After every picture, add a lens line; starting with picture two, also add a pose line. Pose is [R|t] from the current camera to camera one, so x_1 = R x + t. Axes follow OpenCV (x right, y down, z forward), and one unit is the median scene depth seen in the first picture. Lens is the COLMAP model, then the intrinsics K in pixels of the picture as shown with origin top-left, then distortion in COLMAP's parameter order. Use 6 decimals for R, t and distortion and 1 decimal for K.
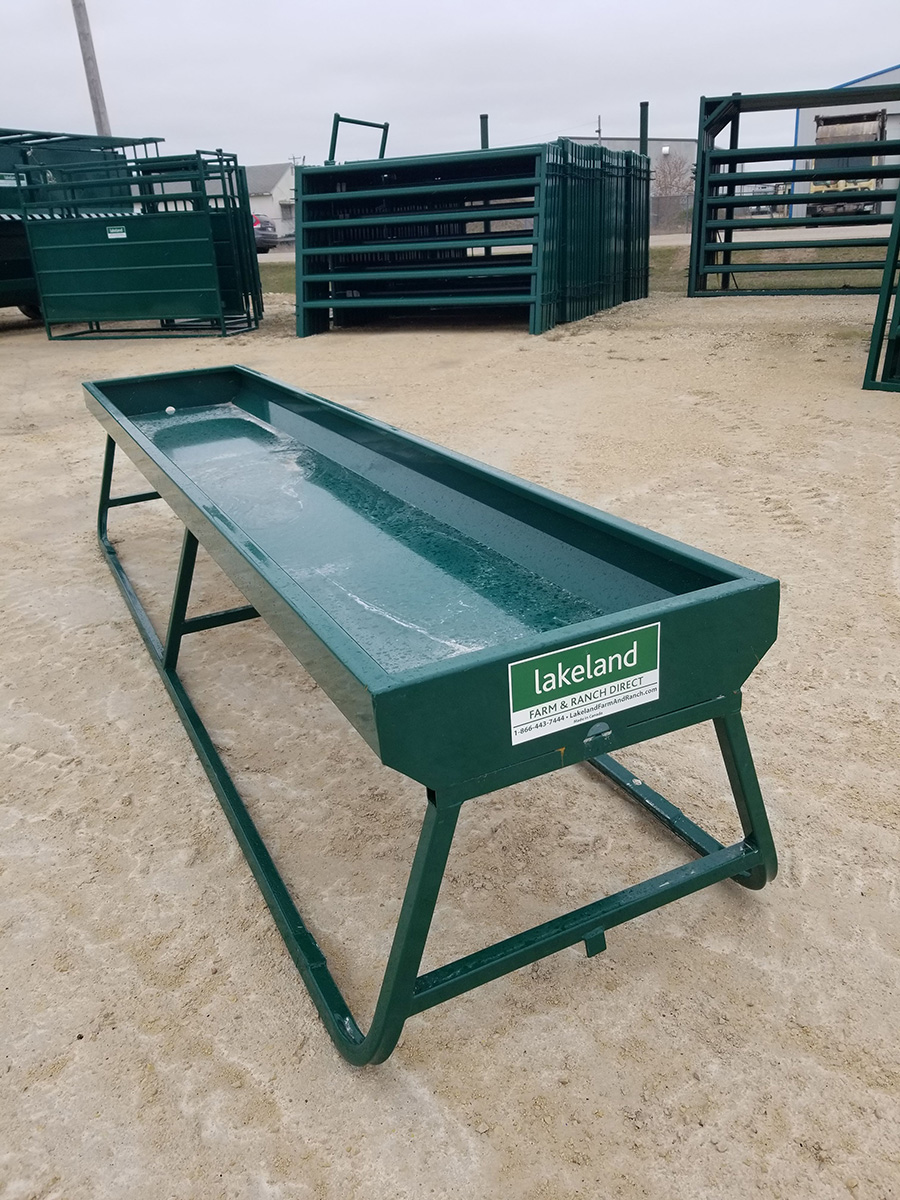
lens RADIAL K [[938.6, 0, 468.1], [0, 938.6, 570.9], [0, 0, 1]] dist [0.051712, -0.086037]
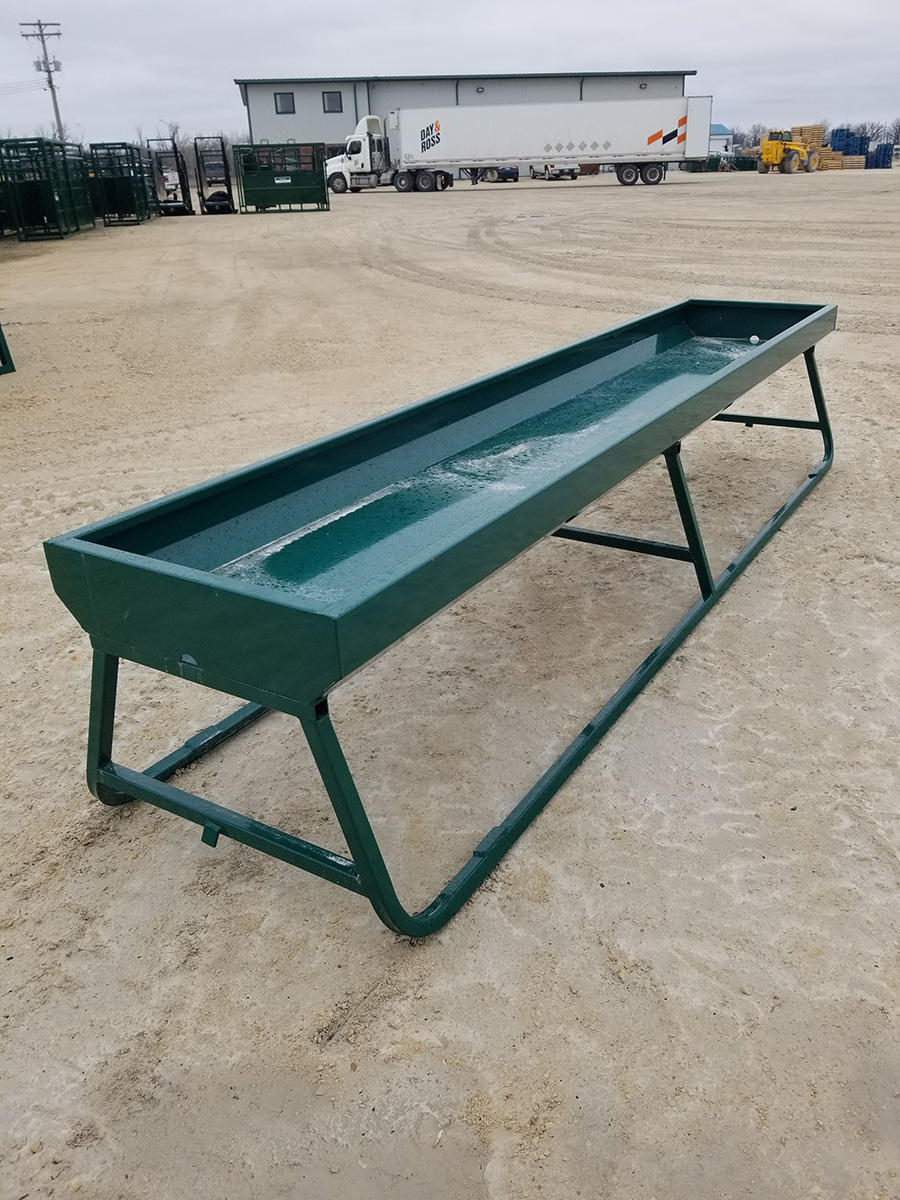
lens RADIAL K [[937.9, 0, 479.5], [0, 937.9, 576.4], [0, 0, 1]] dist [0.046852, -0.078161]
pose [[-0.521798, -0.280822, 0.805522, -1.182307], [0.351152, 0.789847, 0.502825, -0.611231], [-0.777444, 0.545234, -0.313530, 1.753668]]
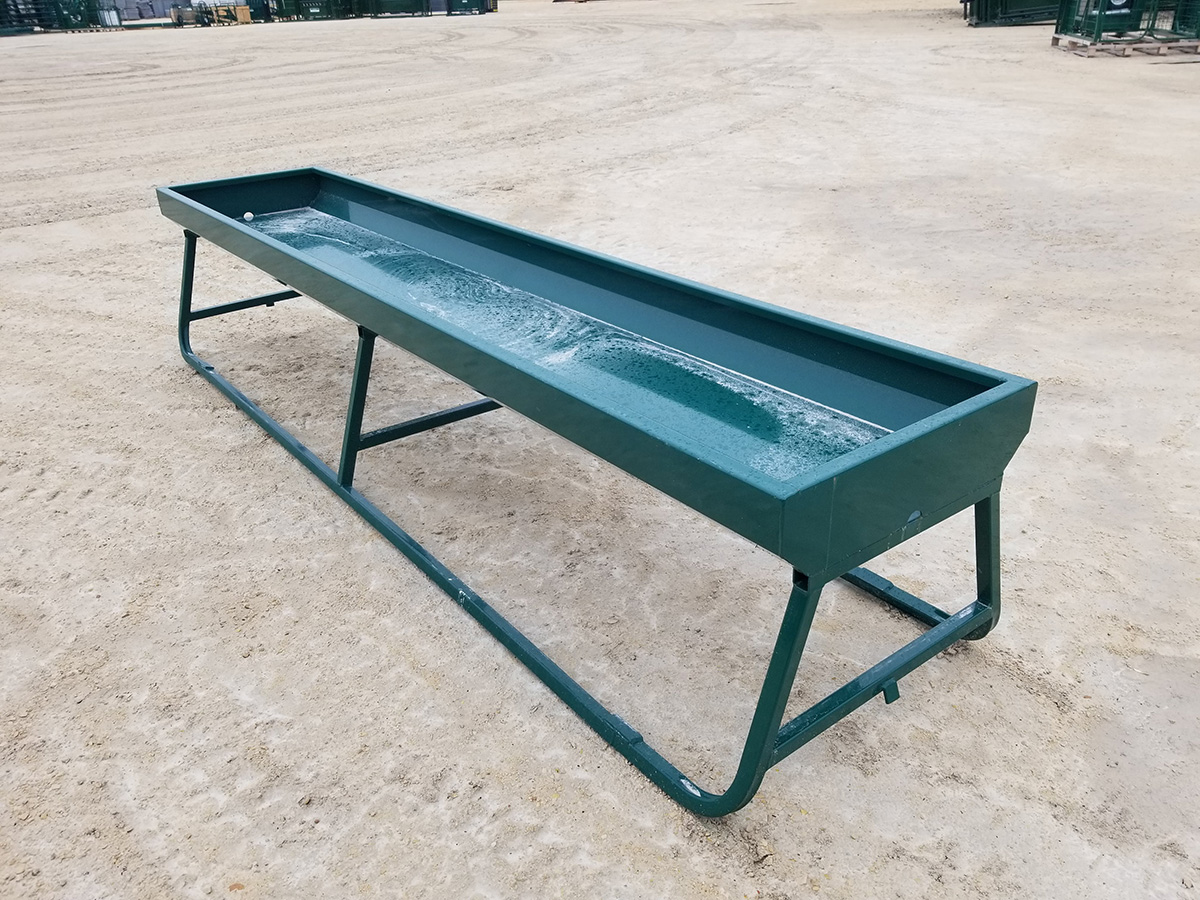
lens RADIAL K [[937.9, 0, 621.2], [0, 937.9, 453.1], [0, 0, 1]] dist [0.046852, -0.078161]
pose [[-0.979336, 0.158601, -0.125485, -0.273407], [0.016061, 0.679512, 0.733489, -0.826252], [0.201601, 0.716316, -0.668018, 2.110514]]
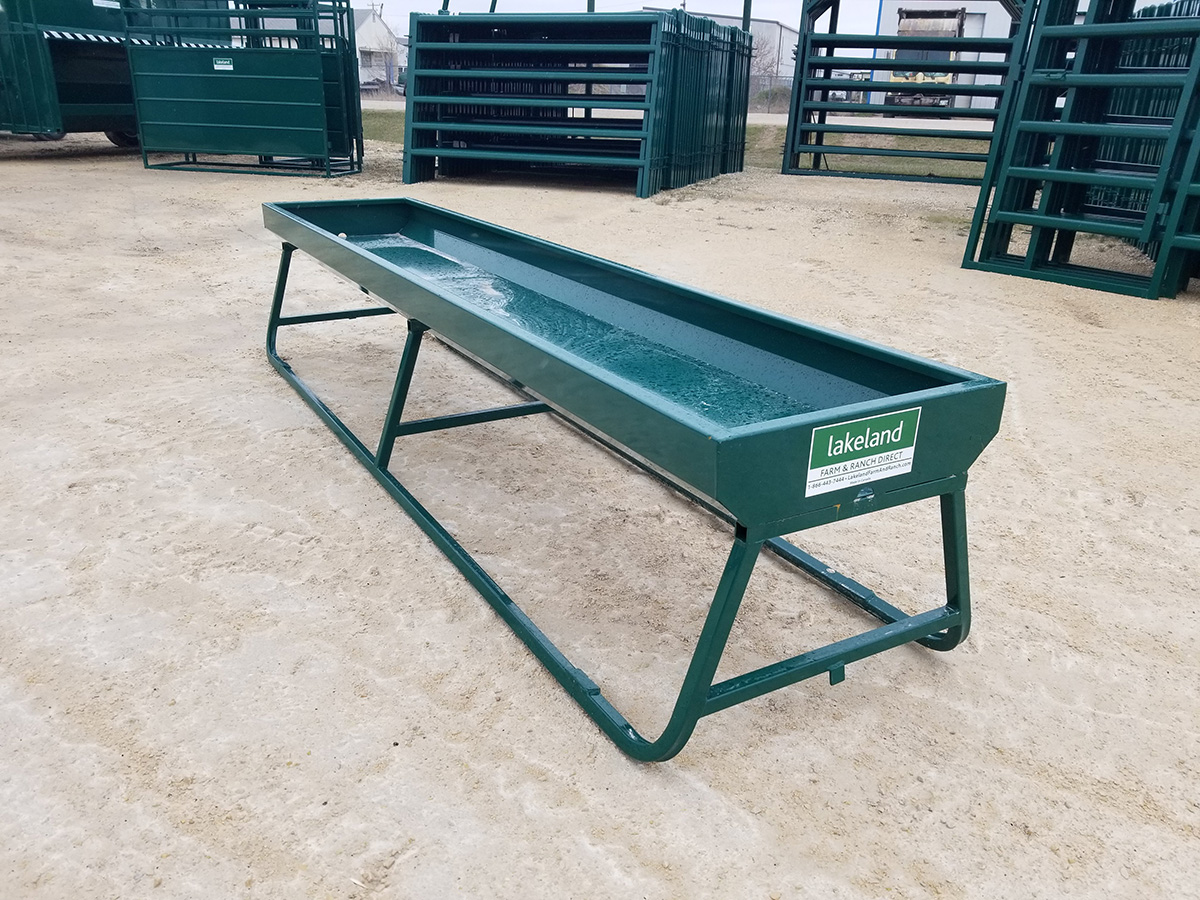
lens RADIAL K [[938.6, 0, 600.0], [0, 938.6, 450.0], [0, 0, 1]] dist [0.051712, -0.086037]
pose [[0.995600, 0.052469, 0.077636, -0.174463], [-0.053469, 0.998510, 0.010856, 0.067684], [-0.076950, -0.014960, 0.996923, -0.115103]]
